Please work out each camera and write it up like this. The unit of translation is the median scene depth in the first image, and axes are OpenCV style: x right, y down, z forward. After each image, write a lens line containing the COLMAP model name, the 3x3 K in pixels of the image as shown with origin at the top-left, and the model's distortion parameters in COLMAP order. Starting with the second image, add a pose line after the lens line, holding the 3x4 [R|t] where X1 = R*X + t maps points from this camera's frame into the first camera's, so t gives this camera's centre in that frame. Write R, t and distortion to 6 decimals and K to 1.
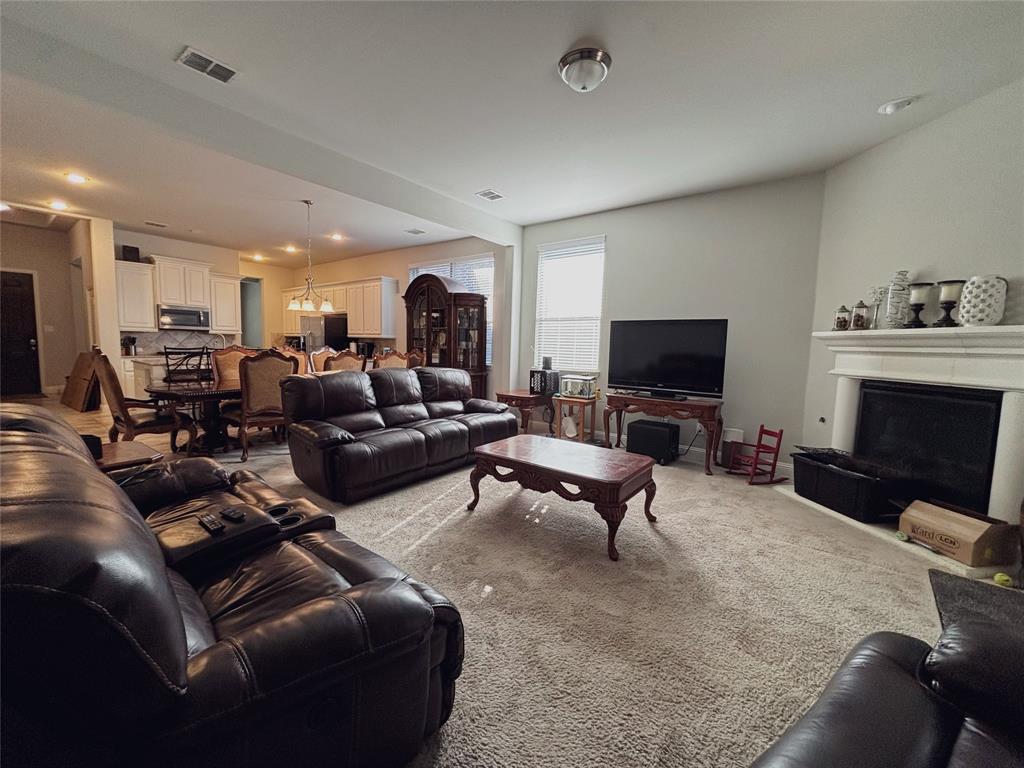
lens RADIAL K [[411.9, 0, 512.0], [0, 411.9, 384.0], [0, 0, 1]] dist [-0.000319, -0.000317]
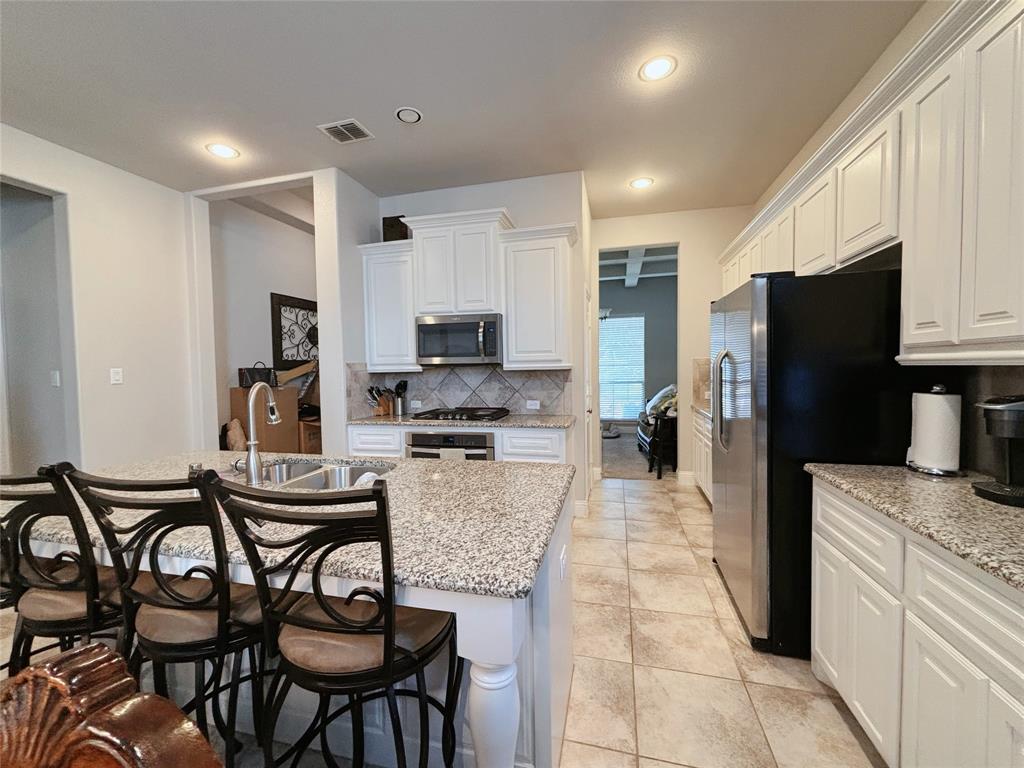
lens RADIAL K [[411.9, 0, 512.0], [0, 411.9, 384.0], [0, 0, 1]] dist [-0.000319, -0.000317]
pose [[0.371527, 0.006118, -0.928402, -0.331170], [-0.062098, 0.997903, -0.018274, -0.104047], [0.926343, 0.064442, 0.371127, 0.877780]]
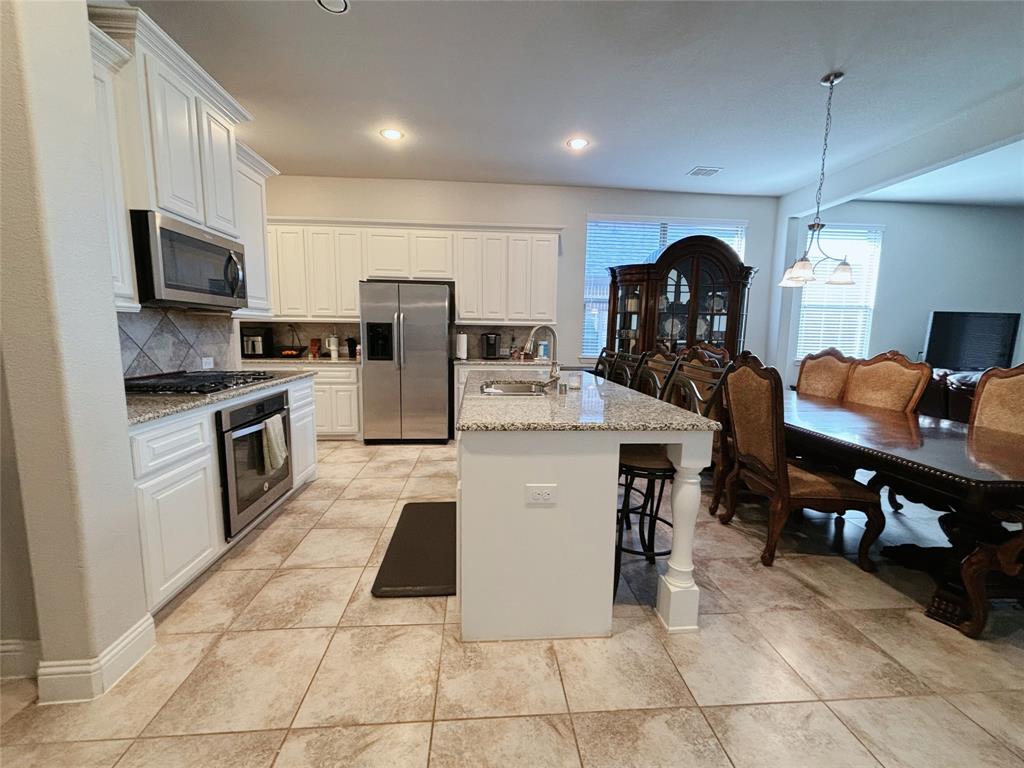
lens RADIAL K [[411.9, 0, 512.0], [0, 411.9, 384.0], [0, 0, 1]] dist [-0.000319, -0.000317]
pose [[0.755157, -0.098774, 0.648059, -0.829649], [0.066677, 0.995030, 0.073961, -0.079200], [-0.652144, -0.012641, 0.757990, 0.597117]]
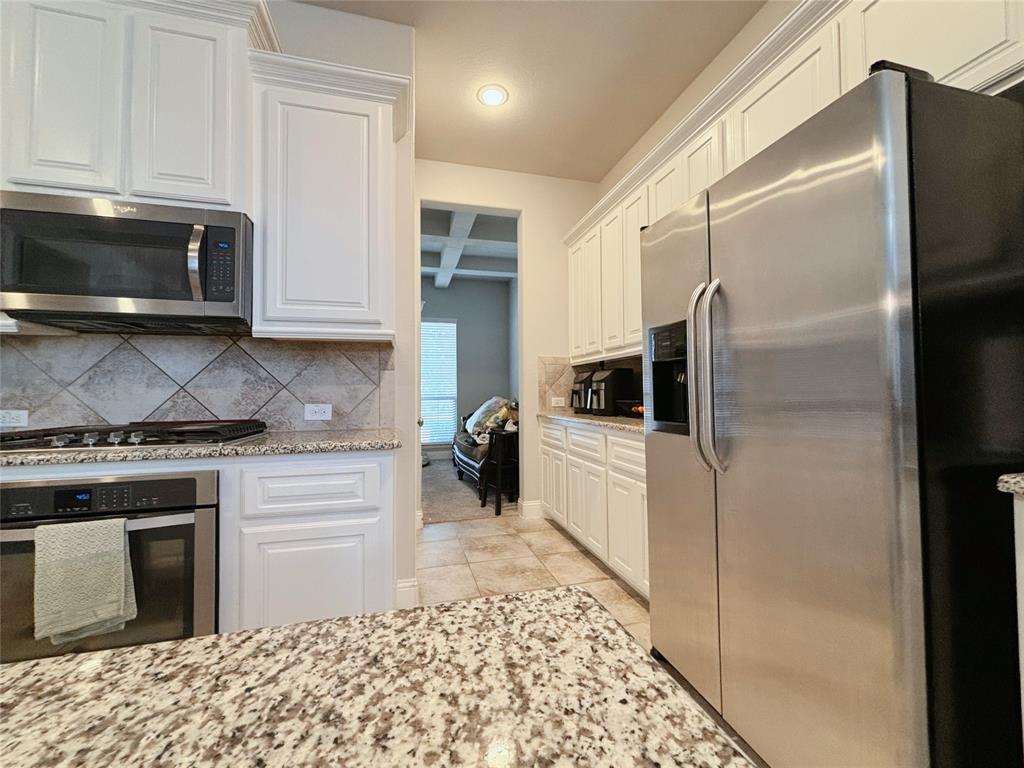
lens RADIAL K [[411.9, 0, 512.0], [0, 411.9, 384.0], [0, 0, 1]] dist [-0.000319, -0.000317]
pose [[0.775117, -0.048503, -0.629953, -0.520802], [-0.029284, 0.993220, -0.112504, -0.081023], [0.631139, 0.105651, 0.768441, 0.961506]]
